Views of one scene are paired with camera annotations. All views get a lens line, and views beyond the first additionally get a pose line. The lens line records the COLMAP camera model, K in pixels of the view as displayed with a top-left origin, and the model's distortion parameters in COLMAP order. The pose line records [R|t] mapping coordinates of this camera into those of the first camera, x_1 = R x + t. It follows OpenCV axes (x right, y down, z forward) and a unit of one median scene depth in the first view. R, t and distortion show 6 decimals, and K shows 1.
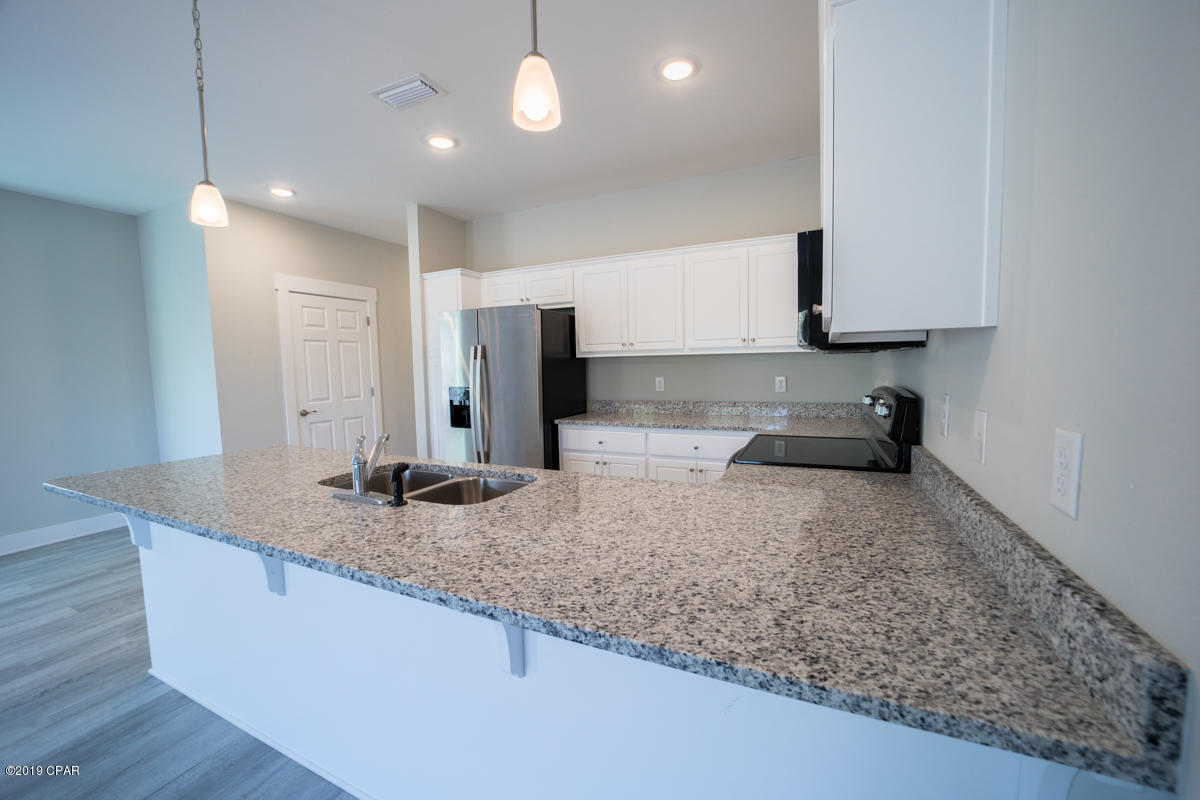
lens RADIAL K [[467.2, 0, 600.0], [0, 467.2, 400.0], [0, 0, 1]] dist [-0.029655, 0.006464]
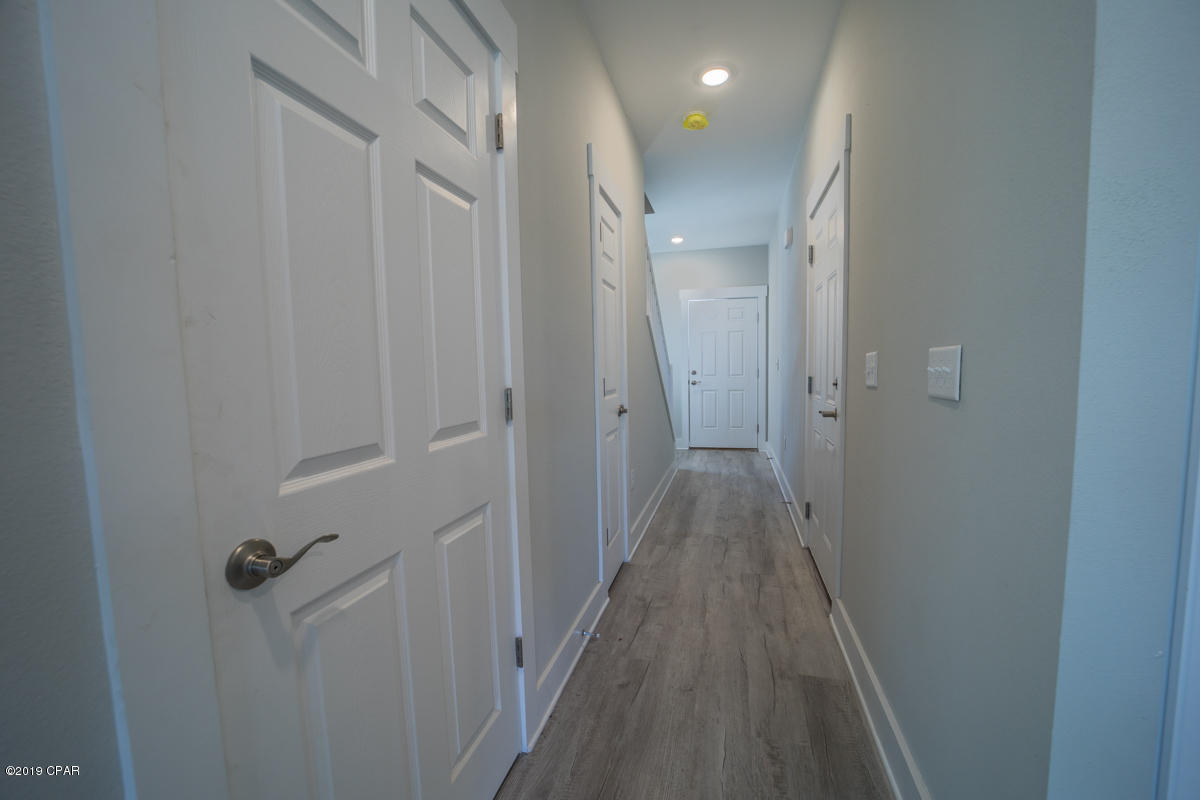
lens RADIAL K [[467.2, 0, 600.0], [0, 467.2, 400.0], [0, 0, 1]] dist [-0.029655, 0.006464]
pose [[0.985085, -0.013788, 0.171516, -0.702504], [0.015082, 0.999867, -0.006243, -0.028086], [-0.171408, 0.008737, 0.985161, 1.053802]]
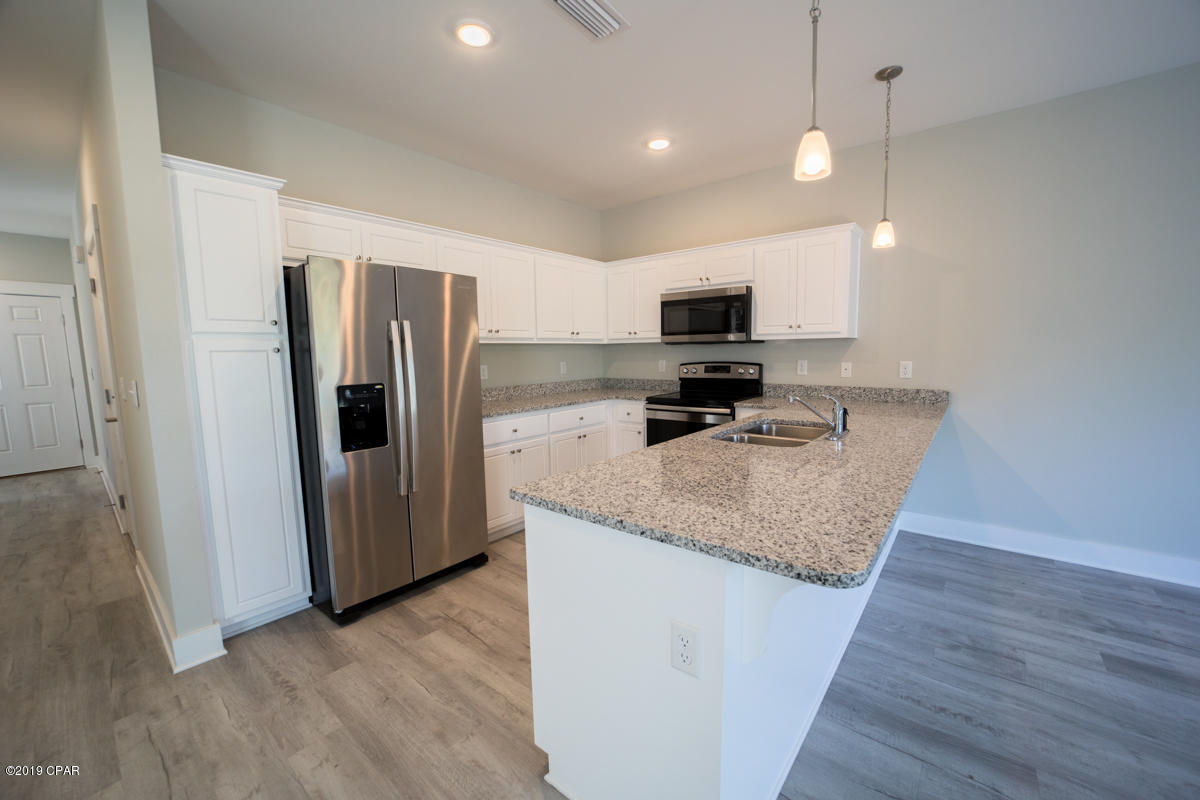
lens RADIAL K [[467.2, 0, 600.0], [0, 467.2, 400.0], [0, 0, 1]] dist [-0.029655, 0.006464]
pose [[0.246126, -0.083856, 0.965604, -0.865441], [0.083422, 0.994386, 0.065092, -0.020780], [-0.965641, 0.064532, 0.251739, 0.560122]]
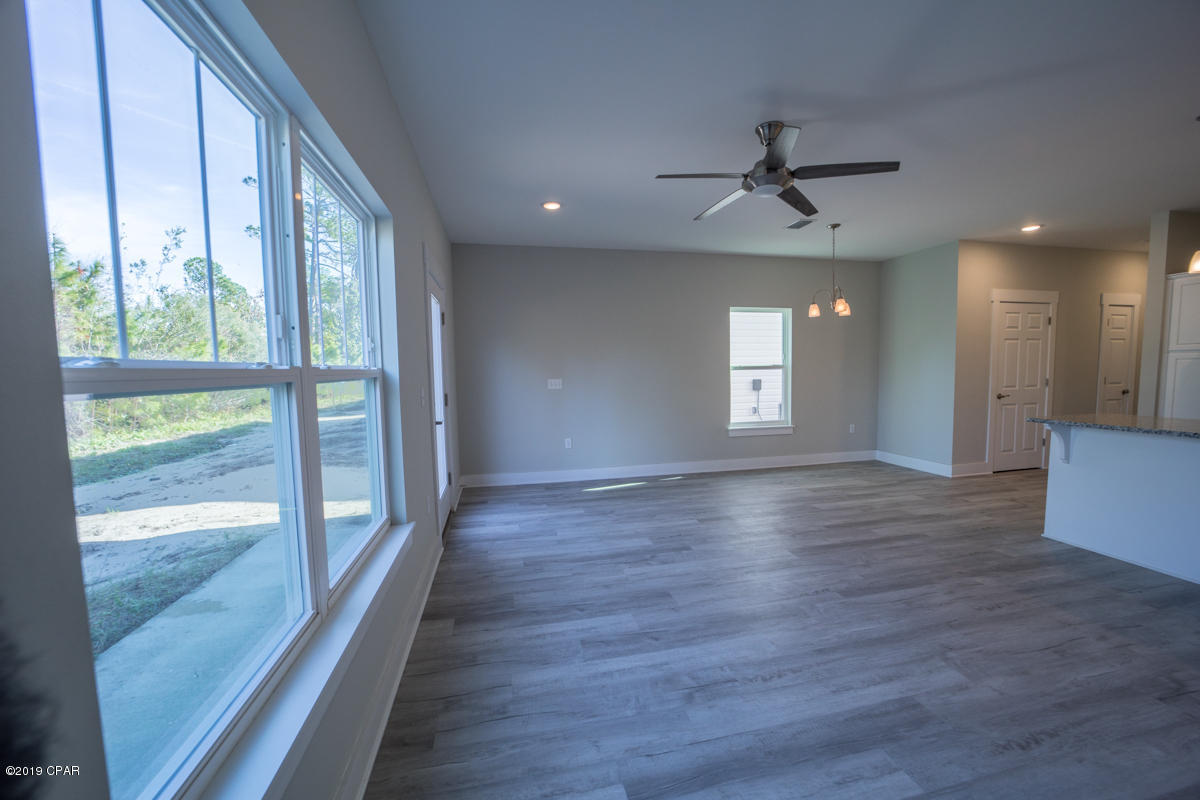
lens RADIAL K [[467.2, 0, 600.0], [0, 467.2, 400.0], [0, 0, 1]] dist [-0.029655, 0.006464]
pose [[0.616182, 0.064183, -0.784984, -0.408763], [-0.060462, 0.997588, 0.034105, 0.077611], [0.785279, 0.026447, 0.618576, -0.812974]]
